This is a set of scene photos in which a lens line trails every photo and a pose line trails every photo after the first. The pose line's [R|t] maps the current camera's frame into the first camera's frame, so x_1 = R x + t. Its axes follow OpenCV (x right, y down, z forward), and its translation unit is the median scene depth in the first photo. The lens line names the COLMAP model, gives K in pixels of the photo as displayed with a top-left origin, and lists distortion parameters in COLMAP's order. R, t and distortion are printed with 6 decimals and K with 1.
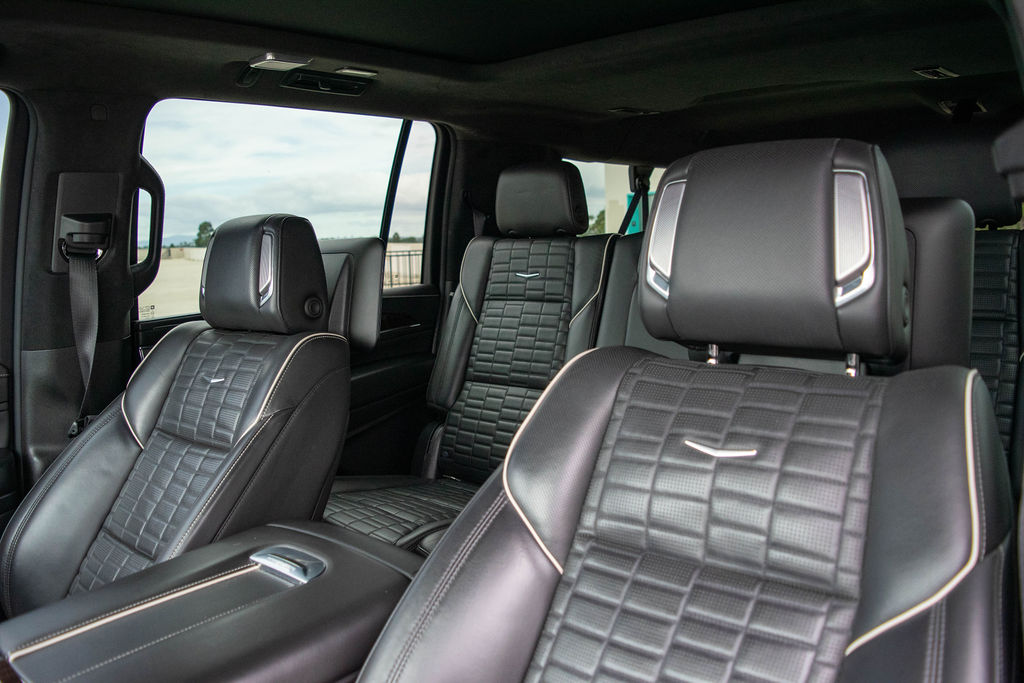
lens RADIAL K [[802.2, 0, 512.0], [0, 802.2, 341.5], [0, 0, 1]] dist [-0.092255, 0.011754]
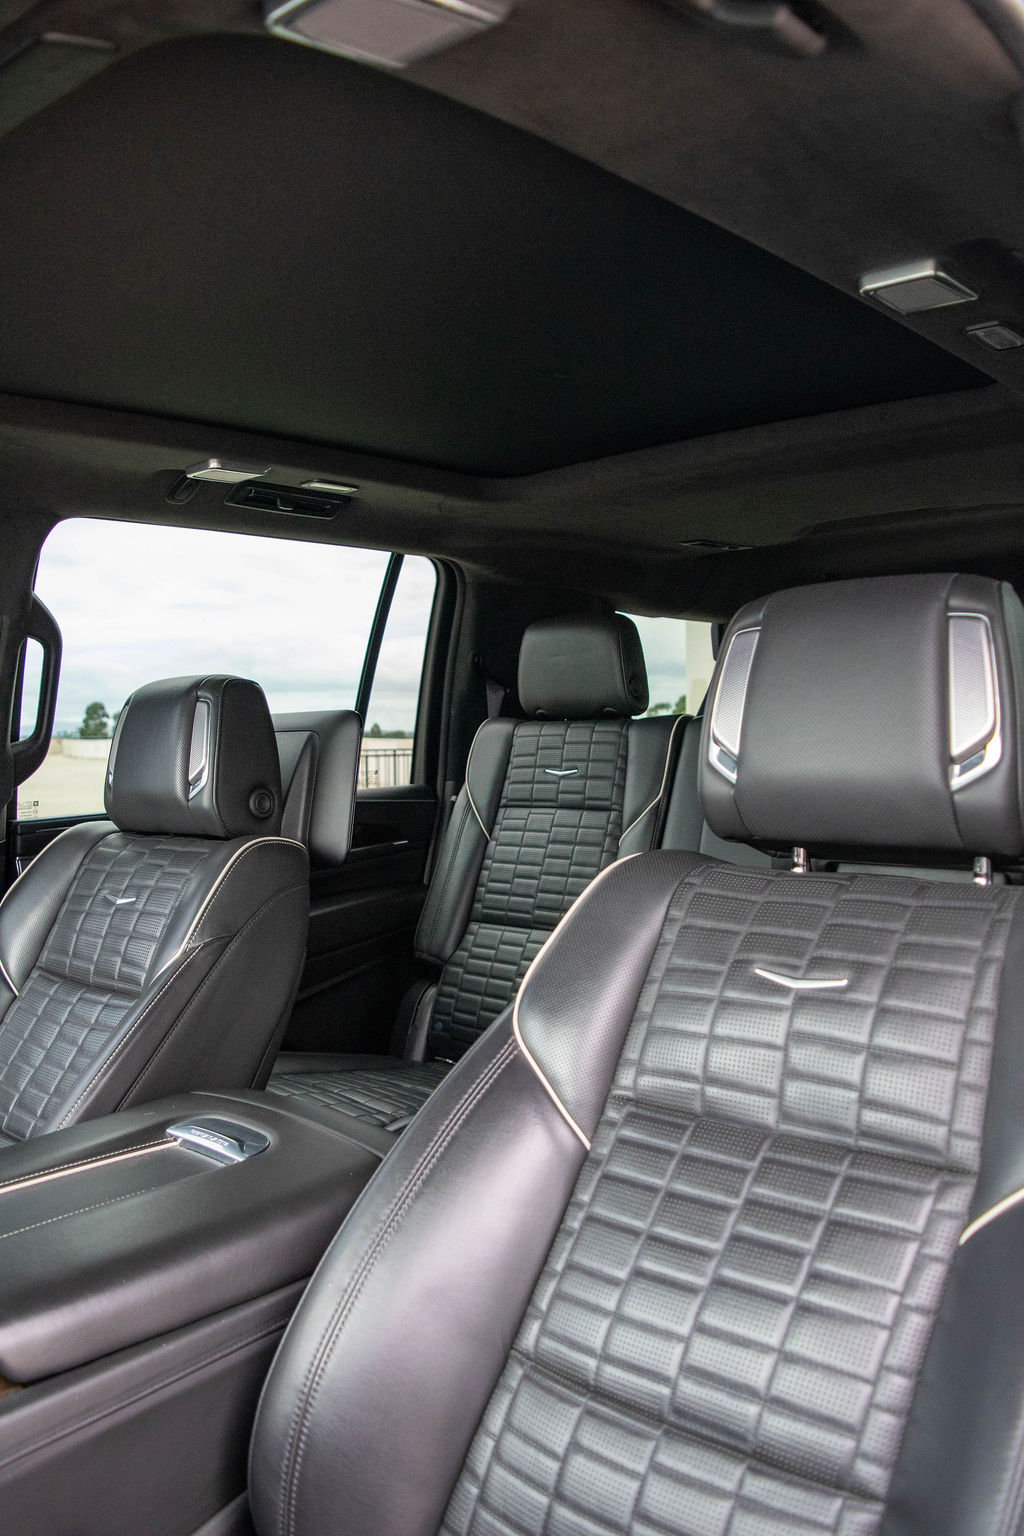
lens RADIAL K [[1203.3, 0, 506.8], [0, 1203.3, 777.1], [0, 0, 1]] dist [-0.092255, 0.011754]
pose [[0.999288, 0.017000, -0.033686, 0.017181], [-0.020059, 0.995497, -0.092642, 0.049642], [0.031960, 0.093252, 0.995129, -0.132658]]
